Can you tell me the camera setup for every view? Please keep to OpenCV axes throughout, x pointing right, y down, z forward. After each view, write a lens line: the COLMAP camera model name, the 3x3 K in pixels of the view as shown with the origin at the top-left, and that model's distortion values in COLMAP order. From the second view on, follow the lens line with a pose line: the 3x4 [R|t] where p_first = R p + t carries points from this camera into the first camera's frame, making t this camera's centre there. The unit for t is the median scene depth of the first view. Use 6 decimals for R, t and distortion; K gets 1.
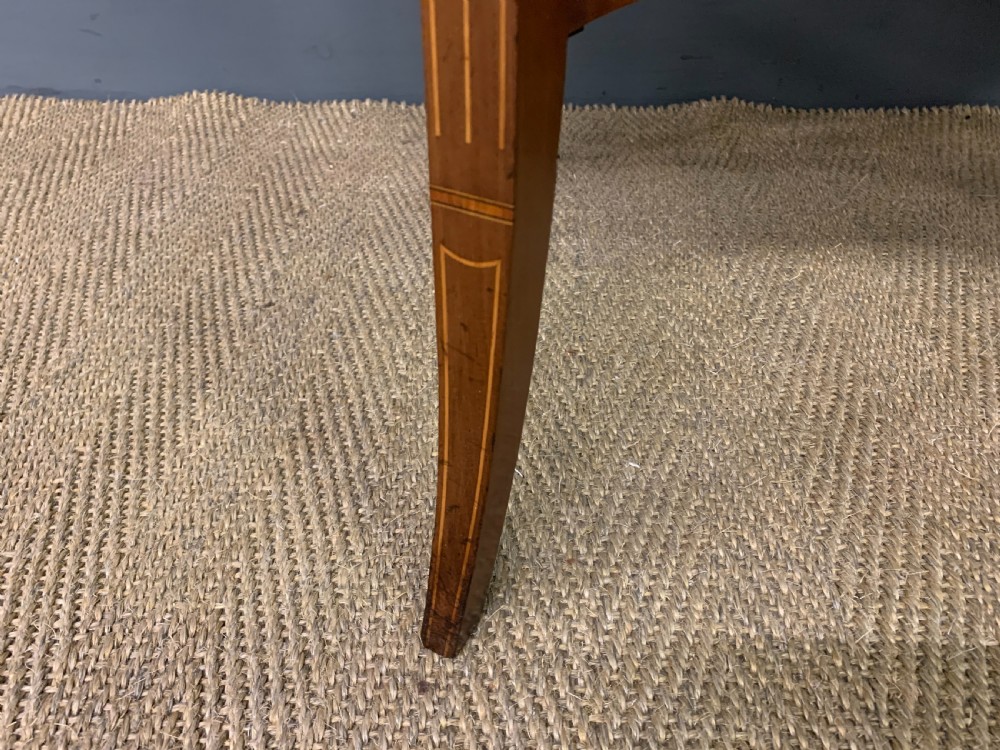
lens RADIAL K [[773.8, 0, 488.0], [0, 773.8, 375.9], [0, 0, 1]] dist [0.005247, 0.004491]
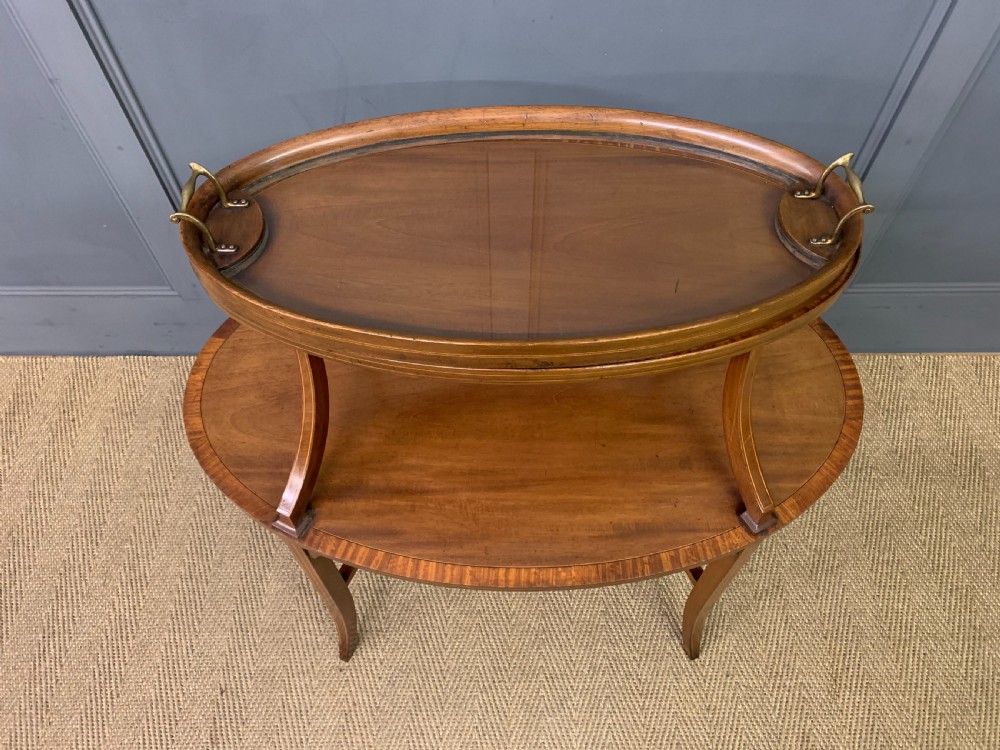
lens RADIAL K [[773.8, 0, 501.6], [0, 773.8, 368.2], [0, 0, 1]] dist [0.005247, 0.004491]
pose [[0.998215, -0.051085, 0.030929, 0.565103], [0.038336, 0.945274, 0.324018, -1.887896], [-0.045789, -0.322254, 0.945545, -1.902781]]
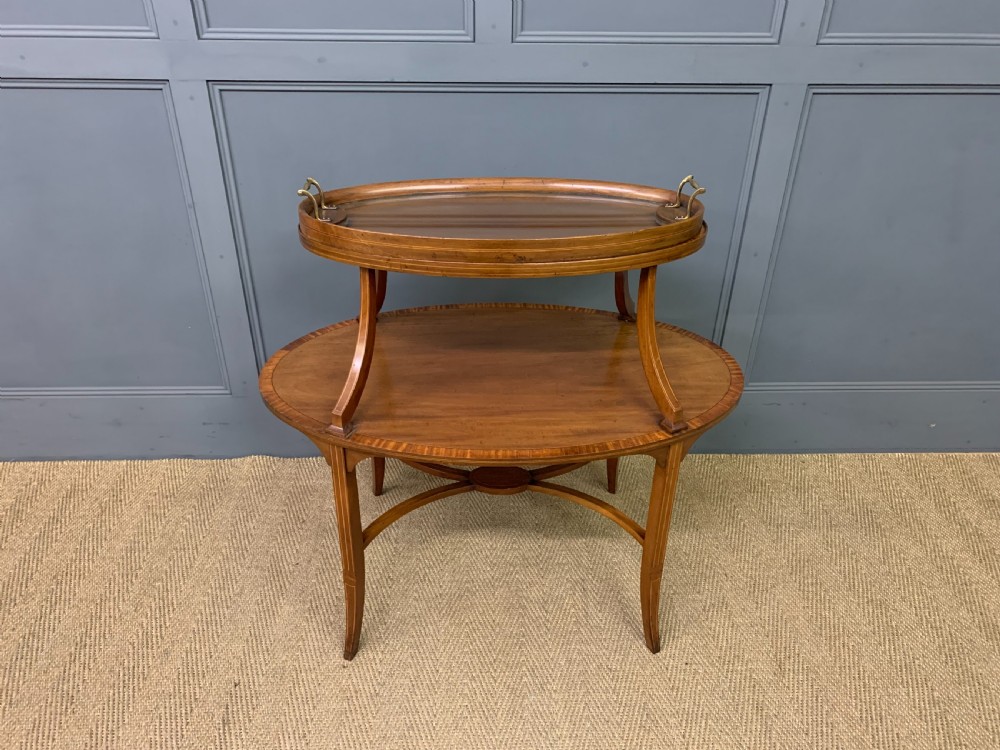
lens RADIAL K [[773.8, 0, 496.4], [0, 773.8, 363.2], [0, 0, 1]] dist [0.005247, 0.004491]
pose [[0.995431, -0.031050, 0.090293, 0.357549], [0.042945, 0.990194, -0.132935, -0.582286], [-0.085280, 0.136206, 0.987003, -3.033313]]
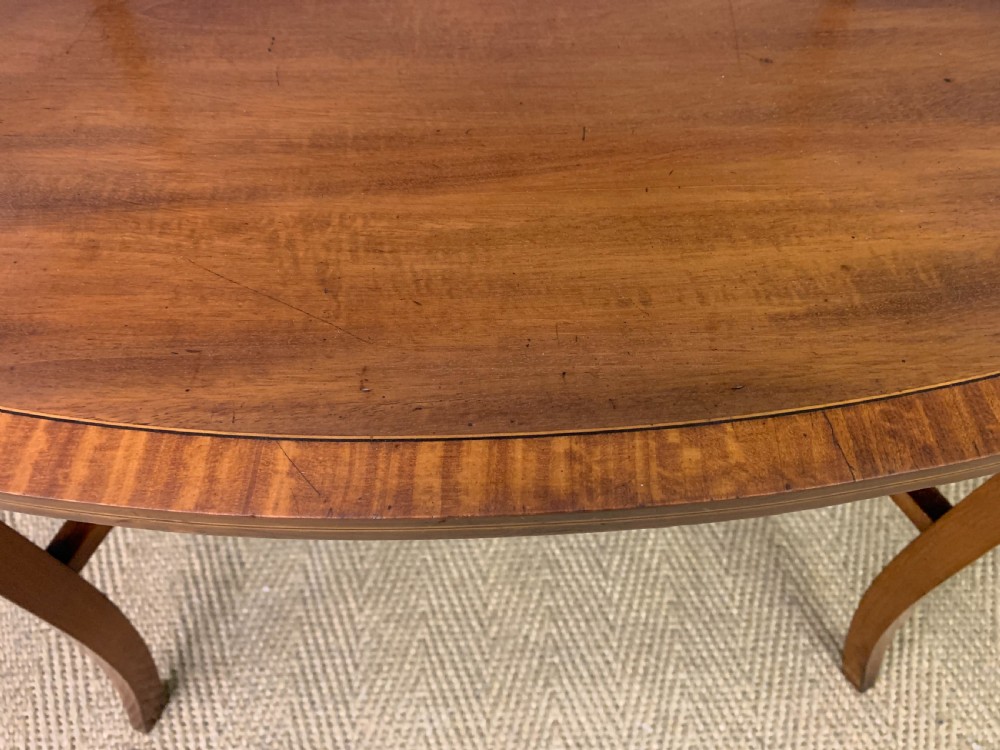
lens RADIAL K [[773.8, 0, 499.7], [0, 773.8, 371.7], [0, 0, 1]] dist [0.005247, 0.004491]
pose [[0.994101, -0.089701, 0.060967, 0.624496], [0.064002, 0.938986, 0.337949, -0.862122], [-0.087561, -0.332053, 0.939188, -0.489470]]
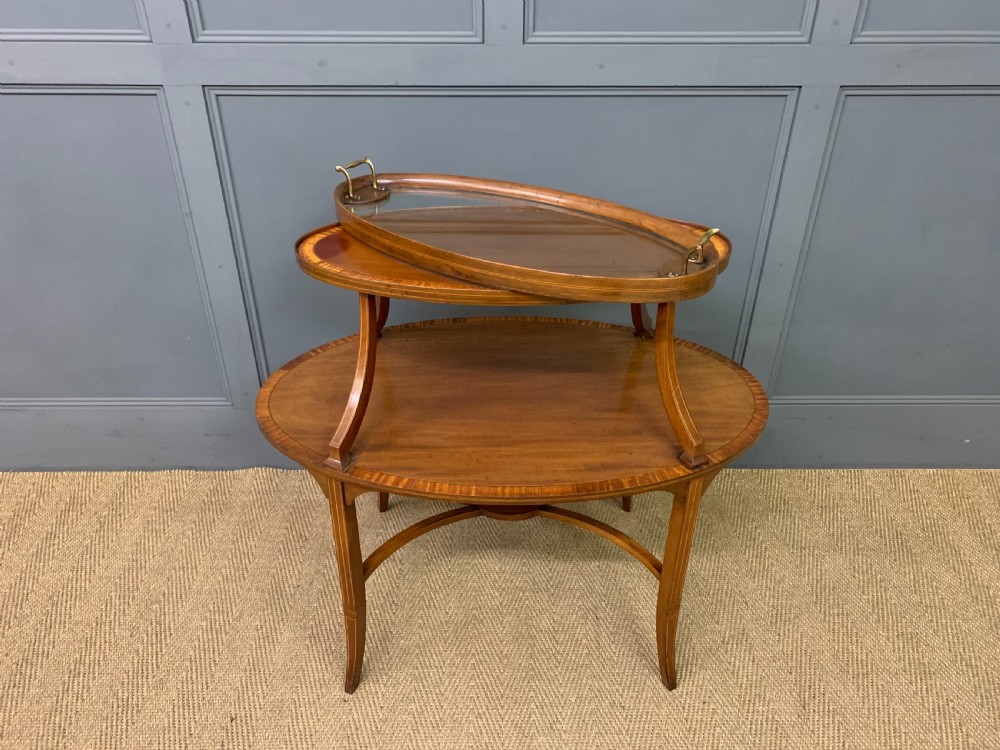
lens RADIAL K [[773.8, 0, 492.3], [0, 773.8, 355.1], [0, 0, 1]] dist [0.005247, 0.004491]
pose [[0.997497, -0.028276, 0.064806, 0.409372], [0.035732, 0.992496, -0.116936, -0.794720], [-0.061013, 0.118959, 0.991023, -2.873215]]
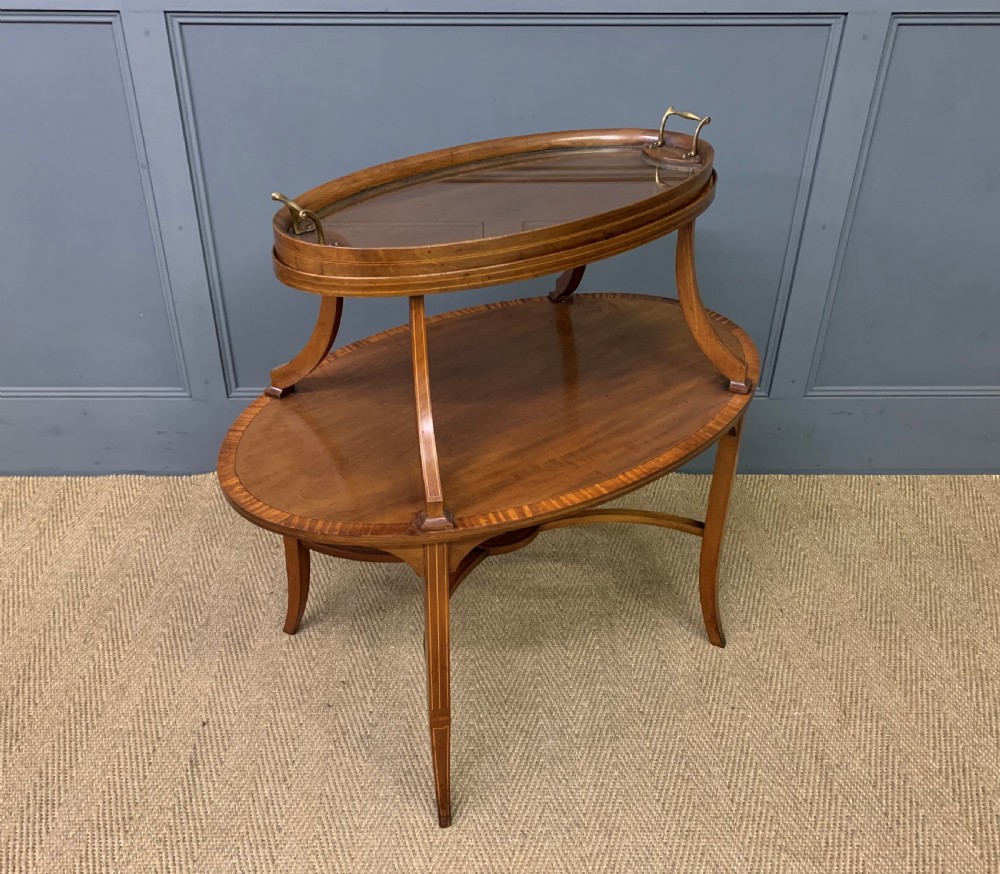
lens RADIAL K [[964.8, 0, 474.7], [0, 964.8, 430.3], [0, 0, 1]] dist [0.008334, 0.000000]
pose [[0.997458, -0.028453, 0.065325, 0.290872], [0.035014, 0.994210, -0.101592, -0.372906], [-0.062056, 0.103621, 0.992679, -3.179002]]
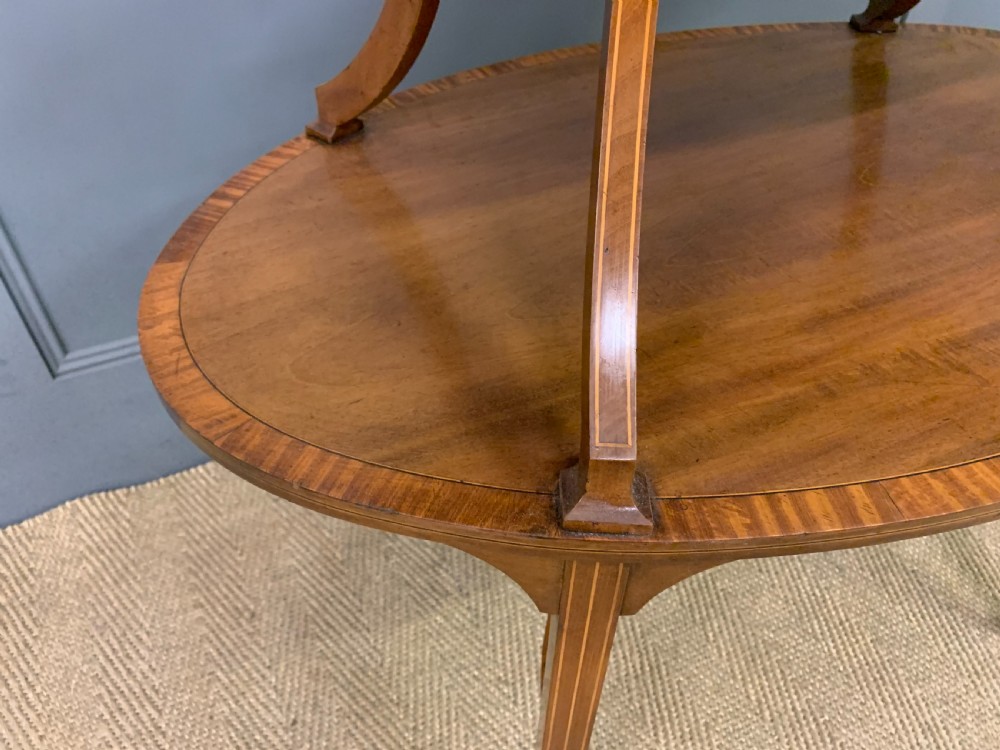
lens RADIAL K [[773.8, 0, 475.9], [0, 773.8, 387.4], [0, 0, 1]] dist [0.005247, 0.004491]
pose [[0.882237, -0.318644, 0.346587, -0.363241], [0.283680, 0.947301, 0.148819, -1.037444], [-0.375743, -0.032974, 0.926137, -0.593853]]
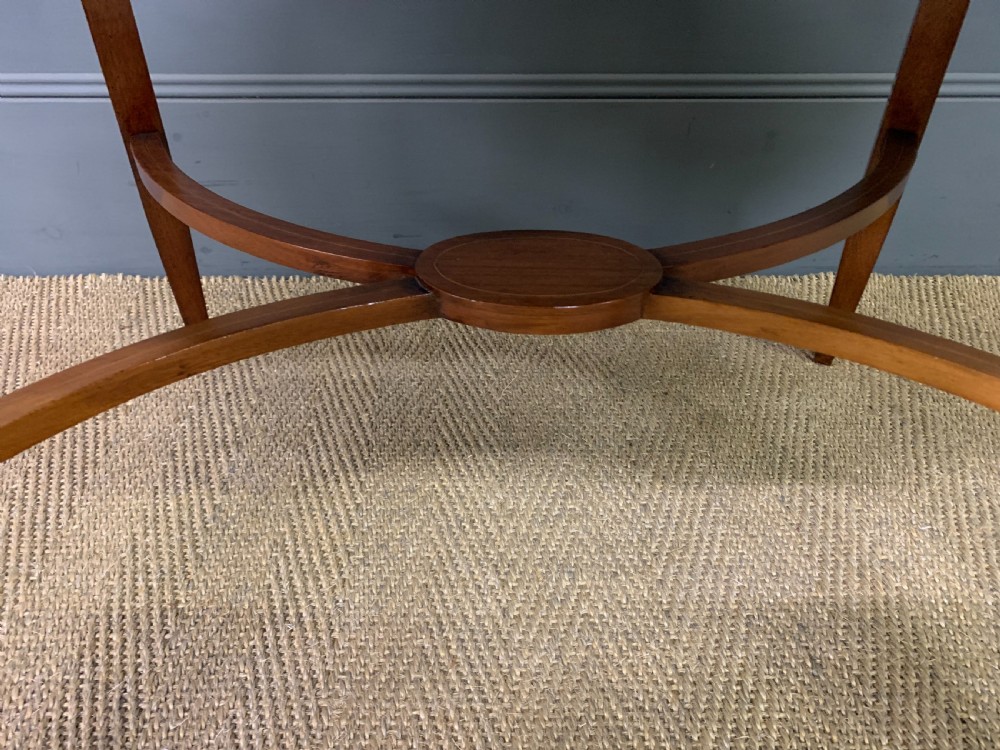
lens RADIAL K [[773.8, 0, 491.7], [0, 773.8, 369.0], [0, 0, 1]] dist [0.005247, 0.004491]
pose [[0.997562, -0.032664, 0.061666, 0.582869], [0.033431, 0.999375, -0.011454, -0.390470], [-0.061253, 0.013488, 0.998031, -0.139351]]
